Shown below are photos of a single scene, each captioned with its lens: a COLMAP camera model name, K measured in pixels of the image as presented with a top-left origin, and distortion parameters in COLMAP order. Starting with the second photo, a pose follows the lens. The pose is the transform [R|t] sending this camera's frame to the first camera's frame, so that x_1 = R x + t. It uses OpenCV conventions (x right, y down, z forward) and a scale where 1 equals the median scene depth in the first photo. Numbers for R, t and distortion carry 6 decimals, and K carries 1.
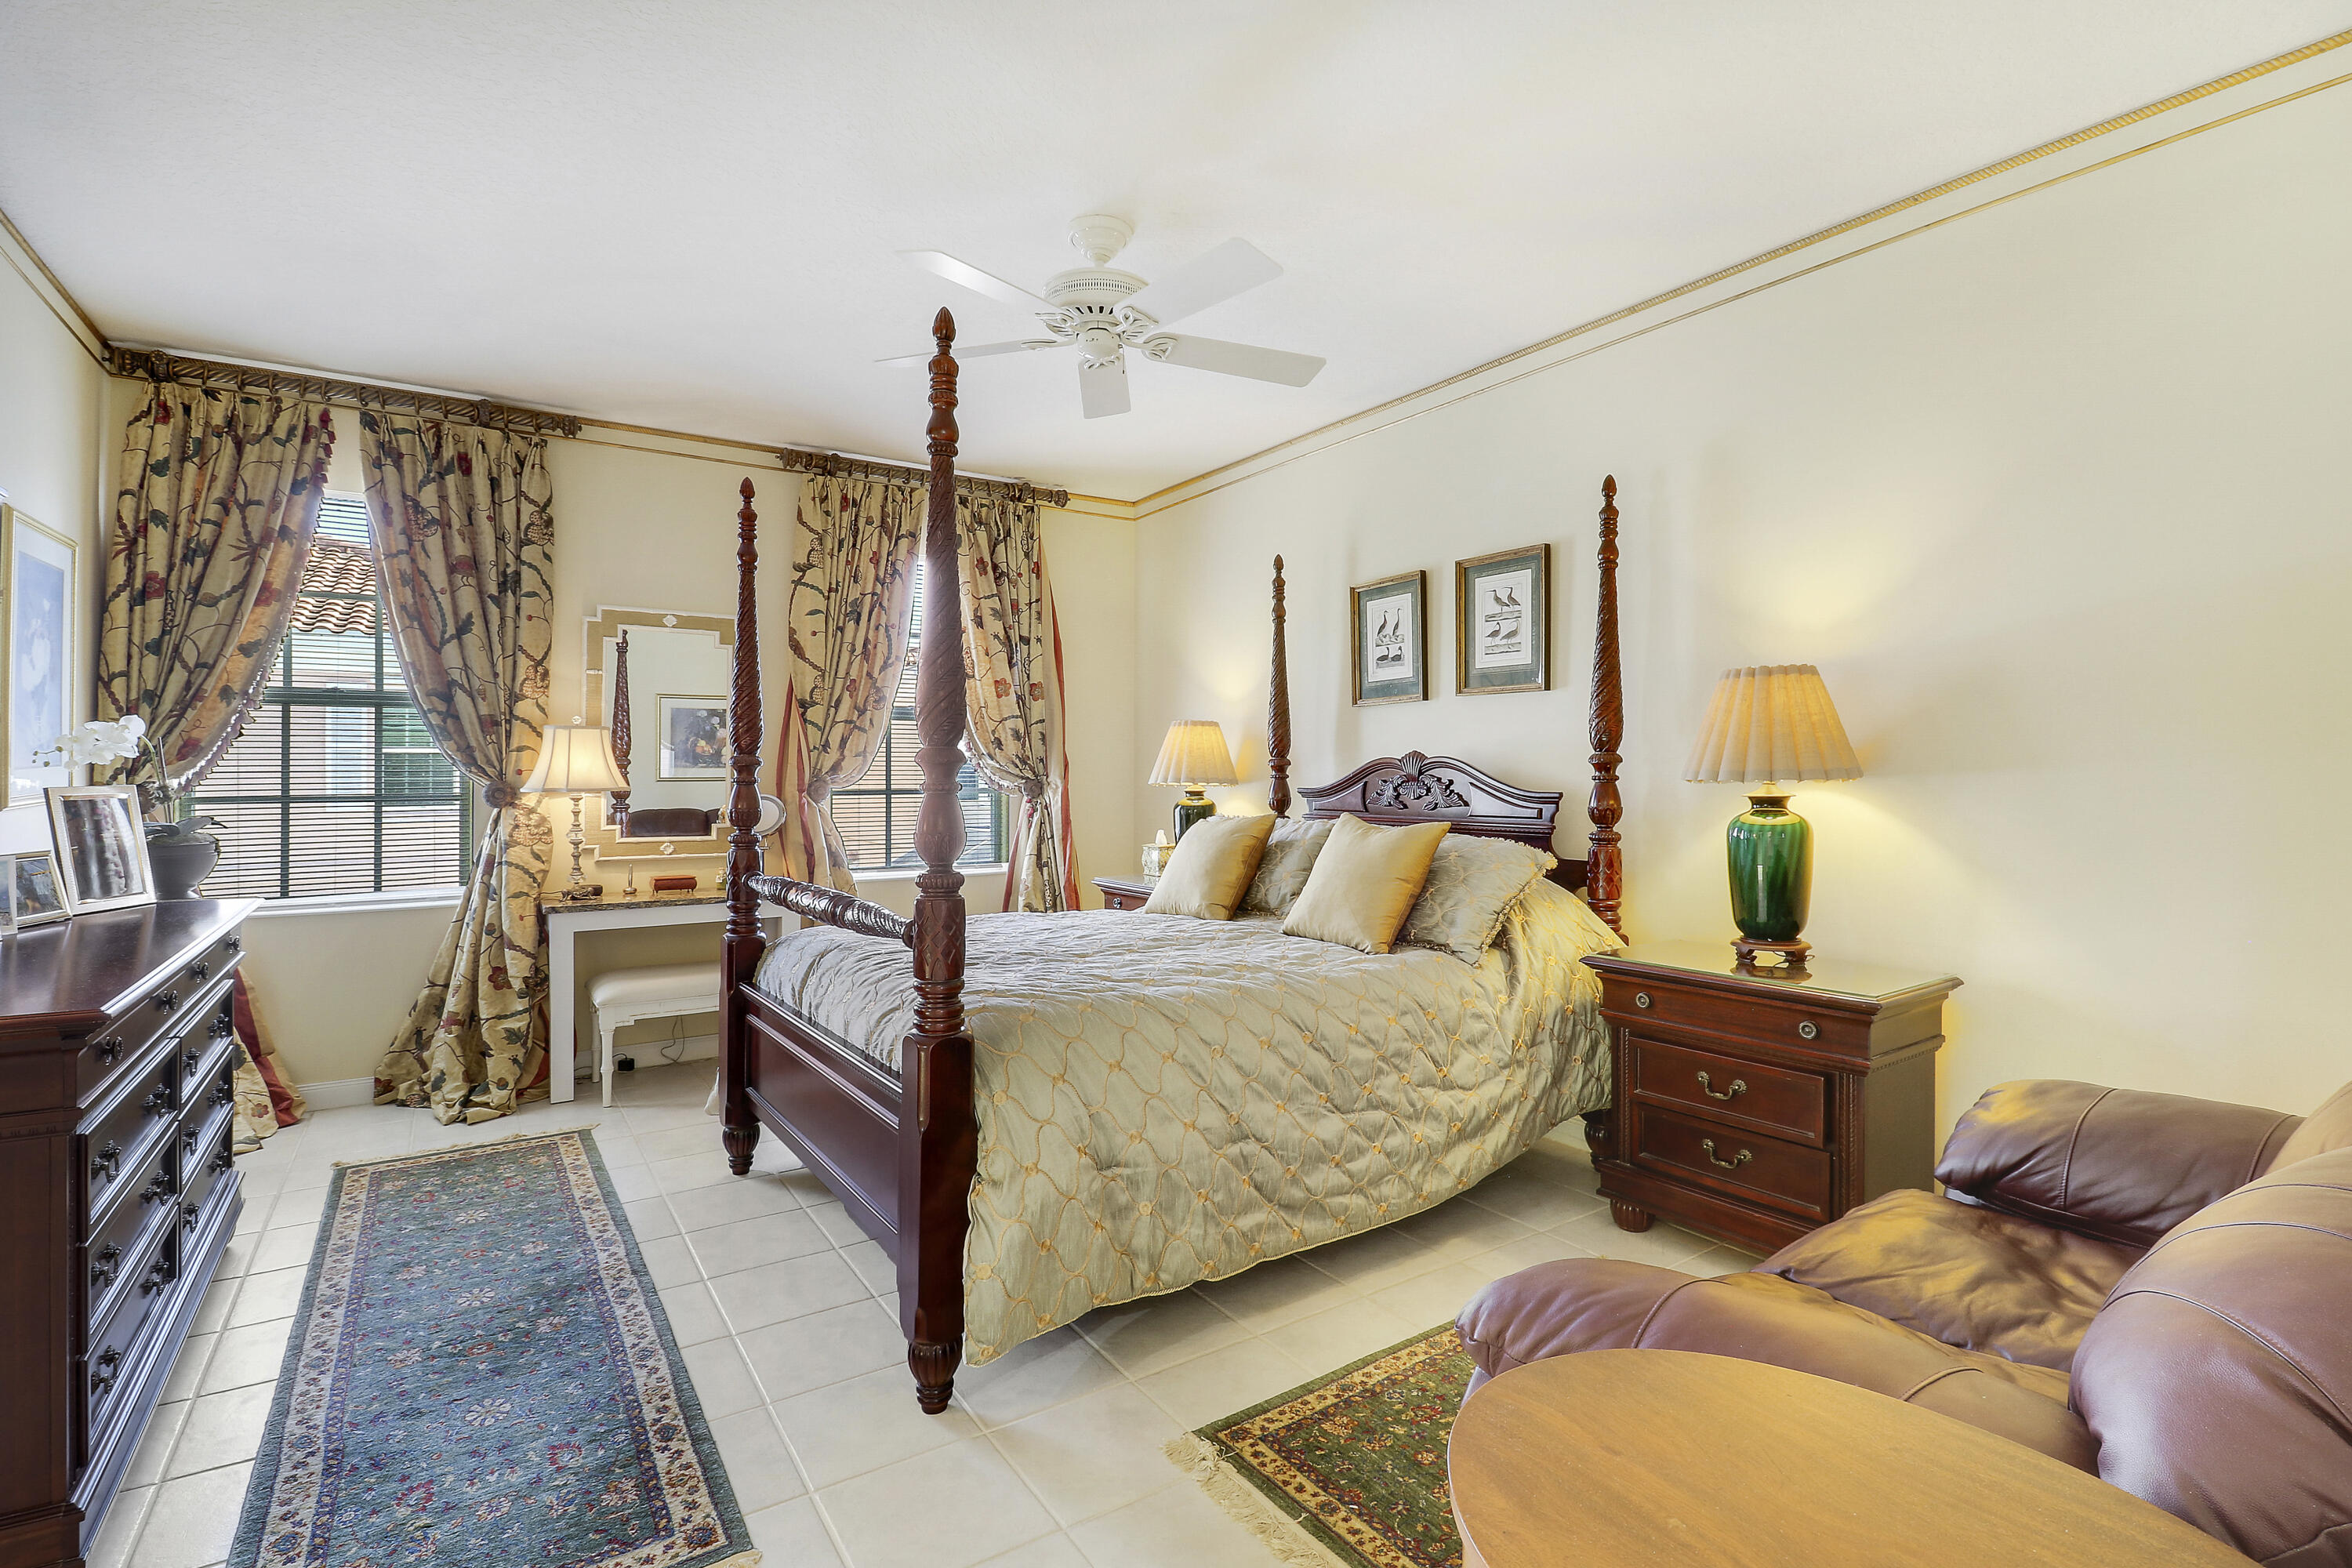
lens RADIAL K [[1111.2, 0, 1178.3], [0, 1111.2, 763.3], [0, 0, 1]] dist [-0.004501, -0.009864]
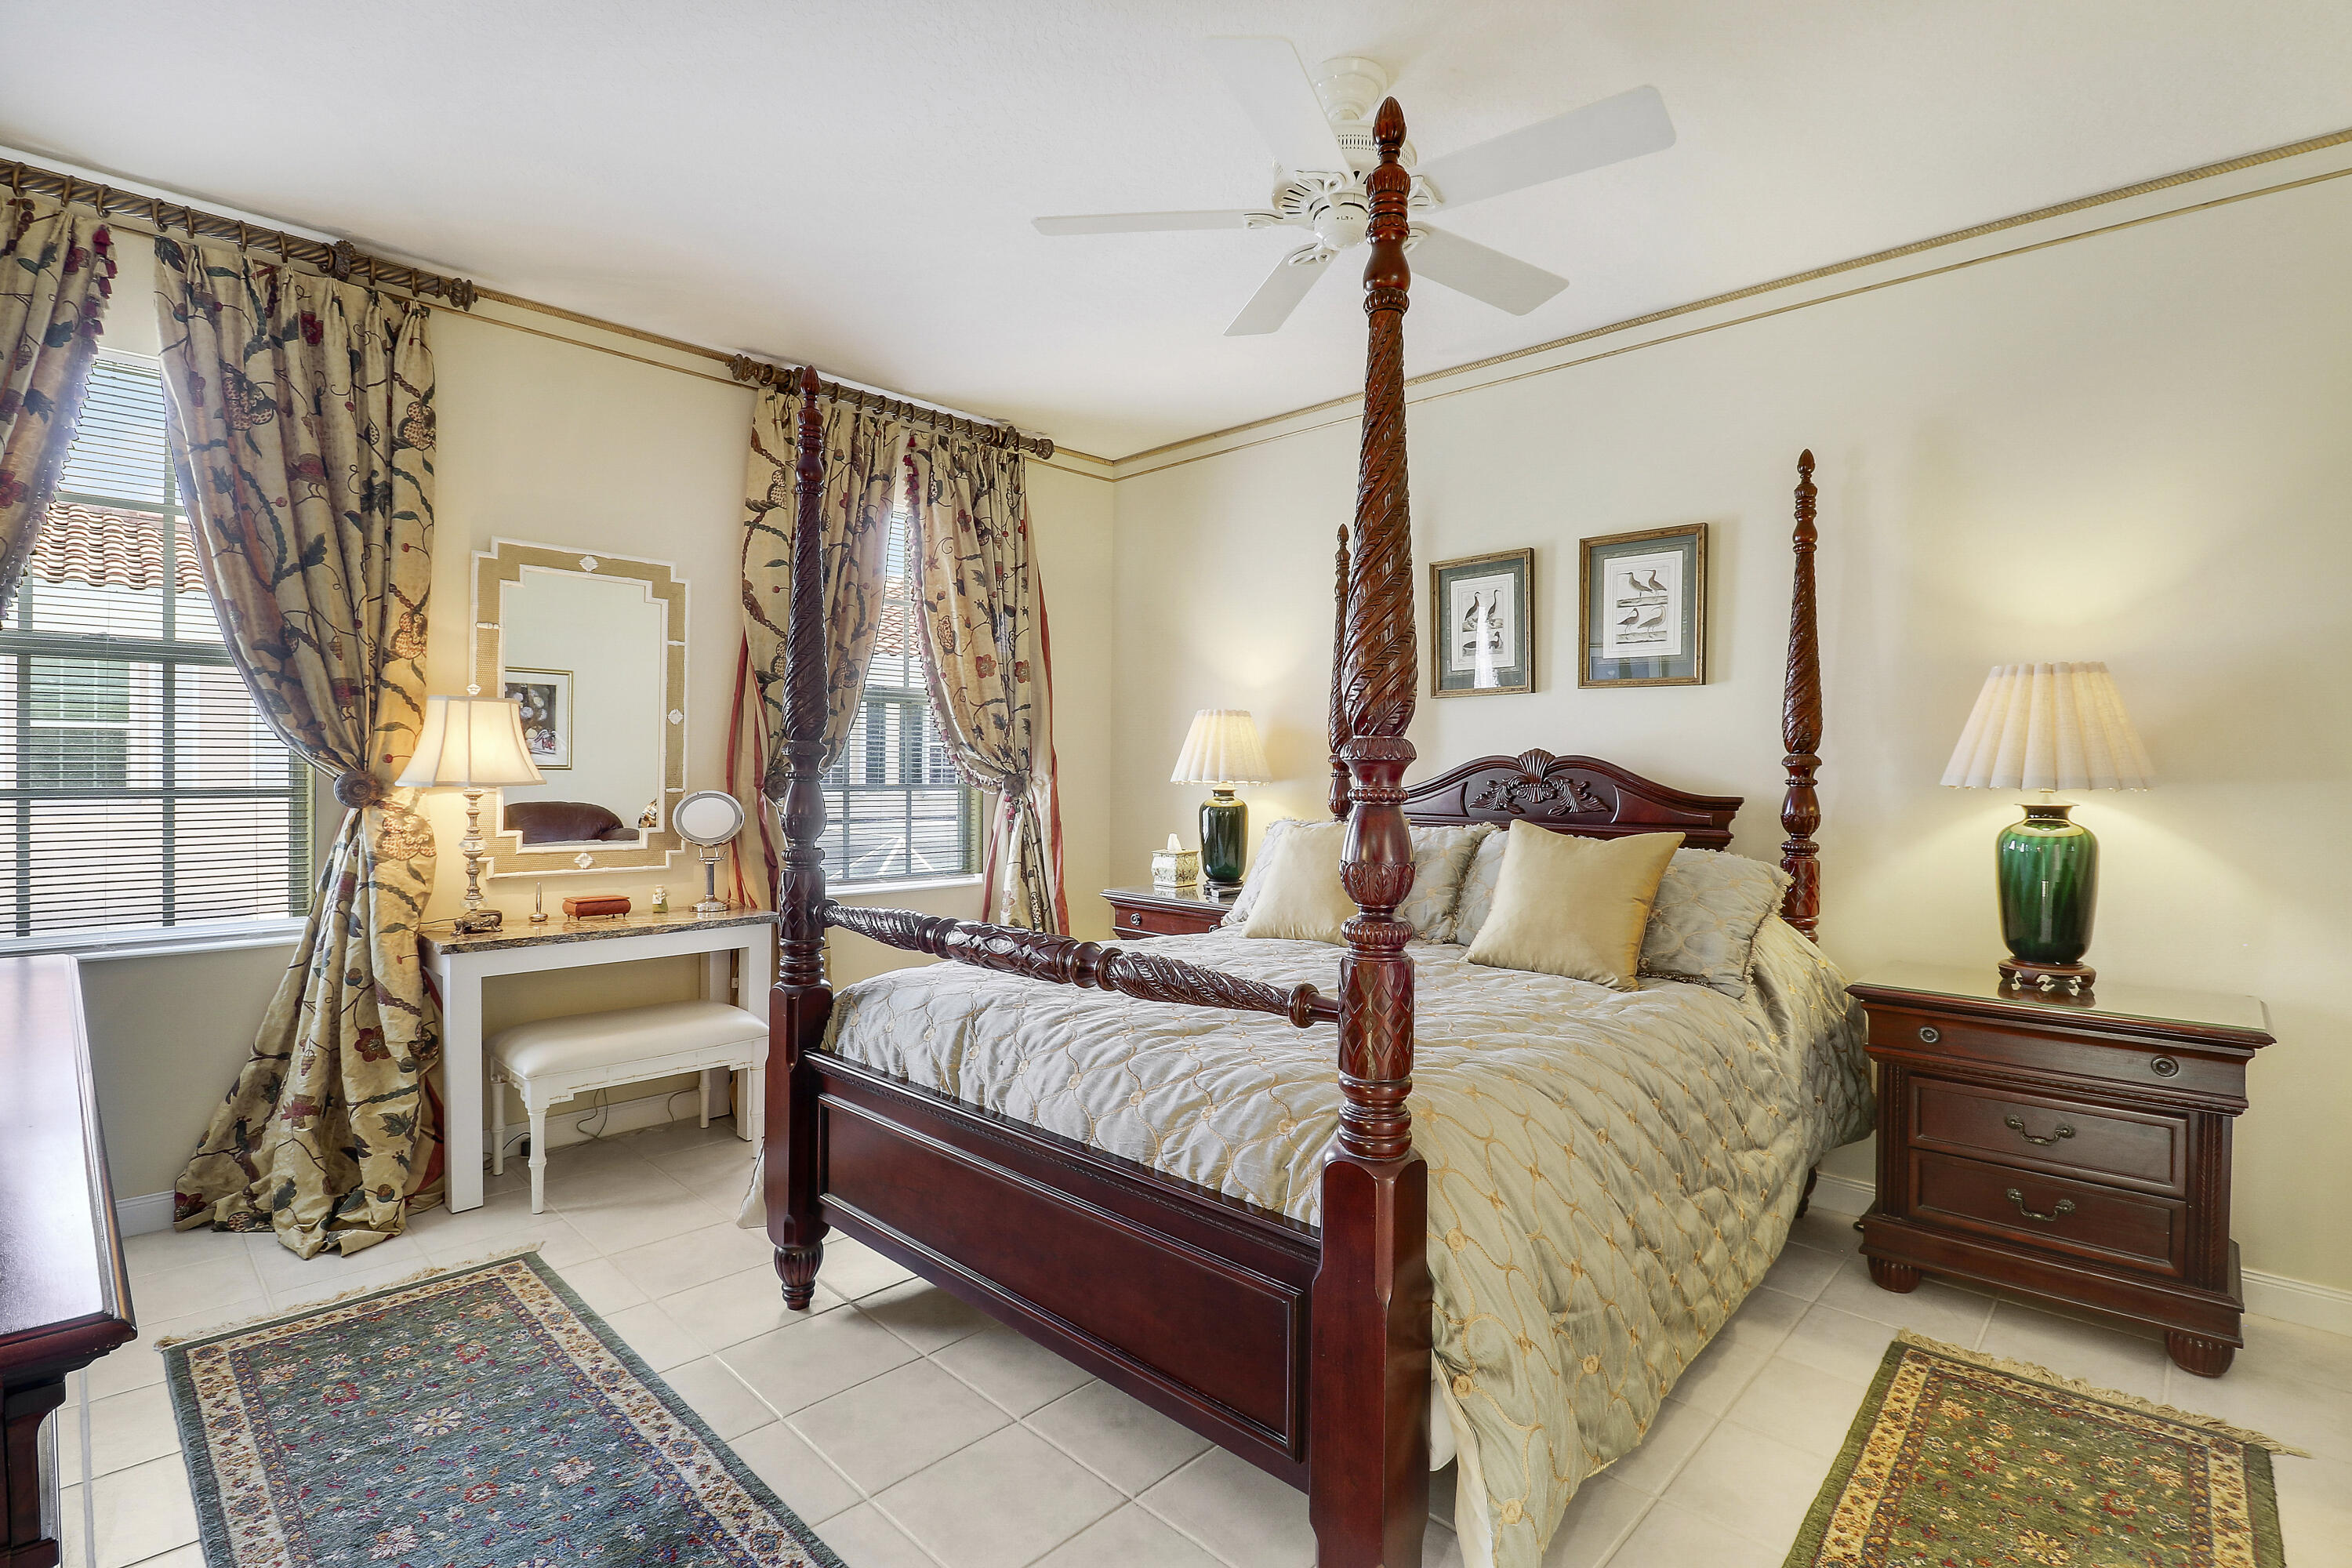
lens RADIAL K [[1111.2, 0, 1184.7], [0, 1111.2, 769.5], [0, 0, 1]] dist [-0.004501, -0.009864]
pose [[0.977115, 0.012036, 0.212371, -0.253698], [-0.014208, 0.999861, 0.008702, 0.001352], [-0.212237, -0.011520, 0.977150, 0.189280]]
